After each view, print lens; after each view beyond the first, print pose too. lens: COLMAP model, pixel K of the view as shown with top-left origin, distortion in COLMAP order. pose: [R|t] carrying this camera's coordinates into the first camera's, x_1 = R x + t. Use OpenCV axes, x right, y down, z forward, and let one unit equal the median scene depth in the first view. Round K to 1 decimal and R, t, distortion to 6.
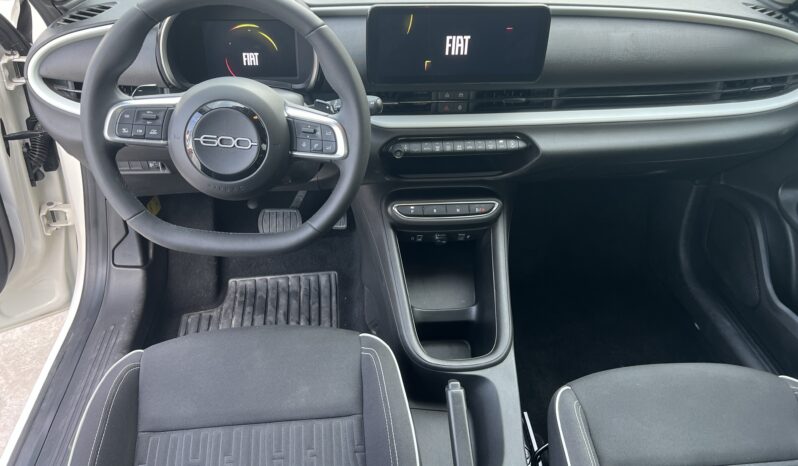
lens RADIAL K [[579.0, 0, 410.1], [0, 579.0, 242.5], [0, 0, 1]] dist [0.040034, -0.001621]
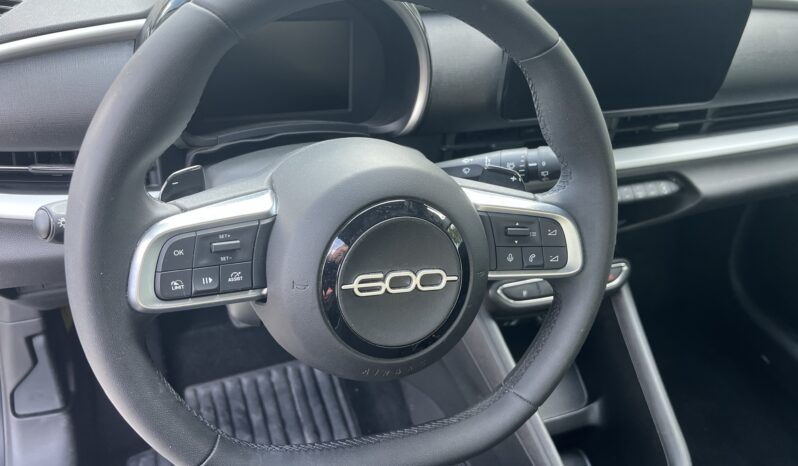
lens RADIAL K [[583.0, 0, 399.0], [0, 583.0, 233.0], [0, 0, 1]] dist [-0.001727, -0.000880]
pose [[0.963660, -0.105184, 0.245553, -0.322154], [0.101934, 0.994453, 0.025945, -0.169027], [-0.246920, 0.000028, 0.969036, 0.395629]]
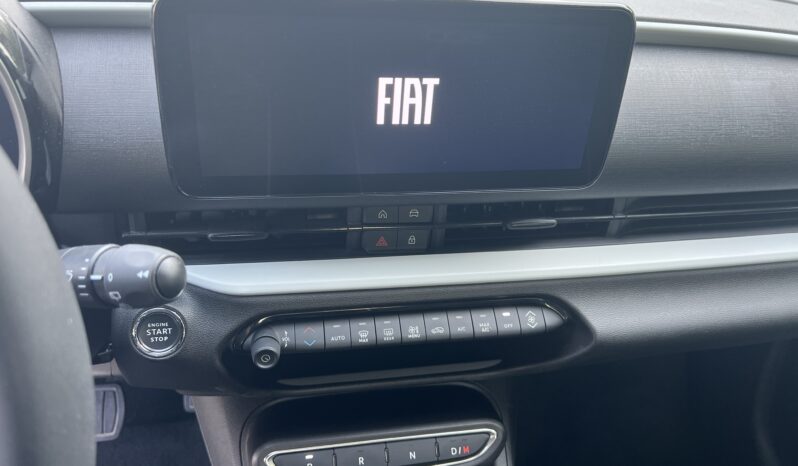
lens RADIAL K [[579.0, 0, 410.1], [0, 579.0, 242.5], [0, 0, 1]] dist [0.040034, -0.001621]
pose [[0.993803, -0.014453, 0.110216, 0.036109], [0.026026, 0.994205, -0.104302, -0.187031], [-0.108069, 0.106524, 0.988420, 0.573197]]
